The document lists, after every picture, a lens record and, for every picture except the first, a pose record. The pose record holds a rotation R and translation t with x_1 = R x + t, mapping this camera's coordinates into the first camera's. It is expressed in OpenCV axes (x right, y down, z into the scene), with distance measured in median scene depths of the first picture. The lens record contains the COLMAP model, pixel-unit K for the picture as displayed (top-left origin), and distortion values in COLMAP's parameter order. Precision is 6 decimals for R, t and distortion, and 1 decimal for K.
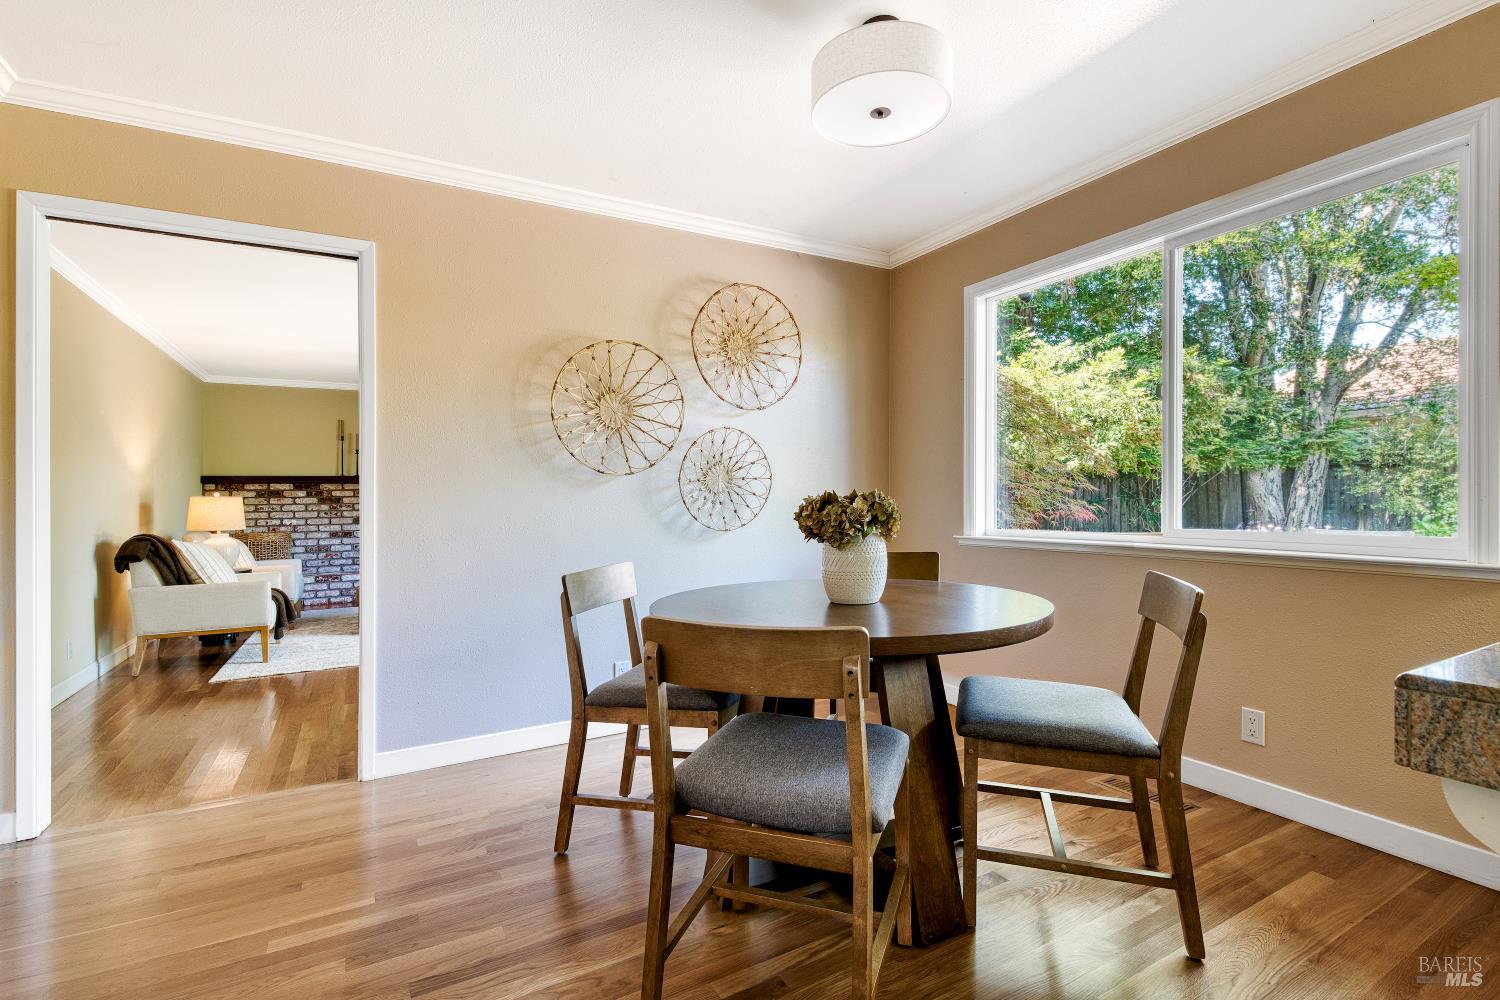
lens RADIAL K [[710.3, 0, 764.3], [0, 710.3, 479.6], [0, 0, 1]] dist [-0.002933, -0.001089]
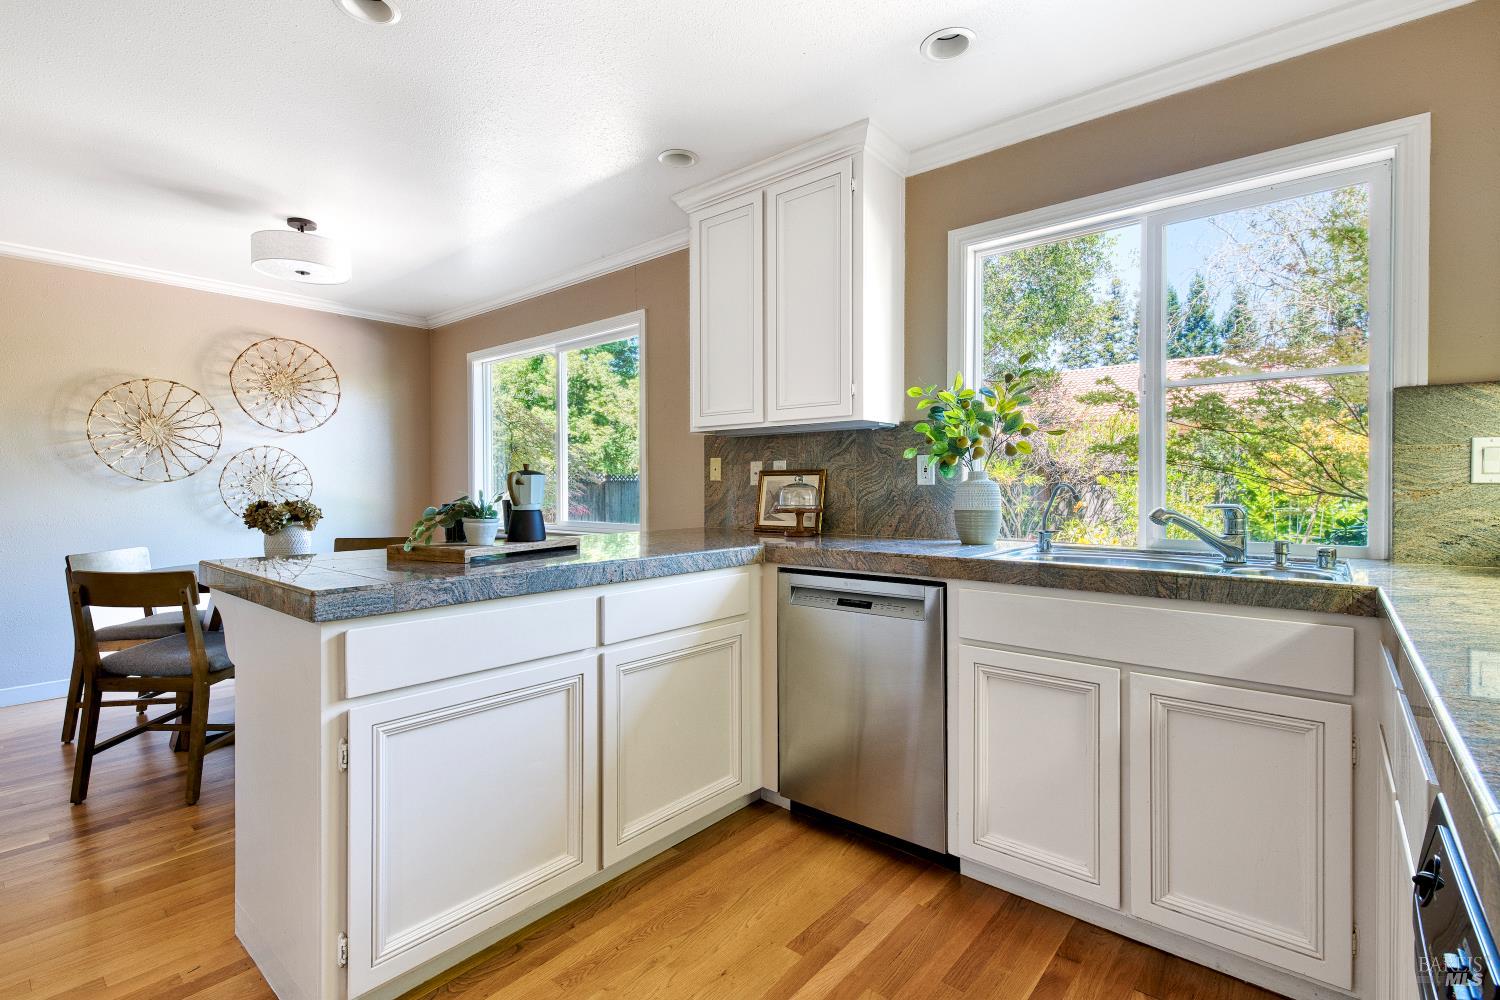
lens RADIAL K [[691.3, 0, 760.8], [0, 691.3, 491.6], [0, 0, 1]] dist [0.004994, -0.005951]
pose [[0.935427, 0.009153, 0.353402, 0.180423], [-0.019098, 0.999513, 0.024663, -0.019539], [-0.353004, -0.029820, 0.935146, -0.272180]]
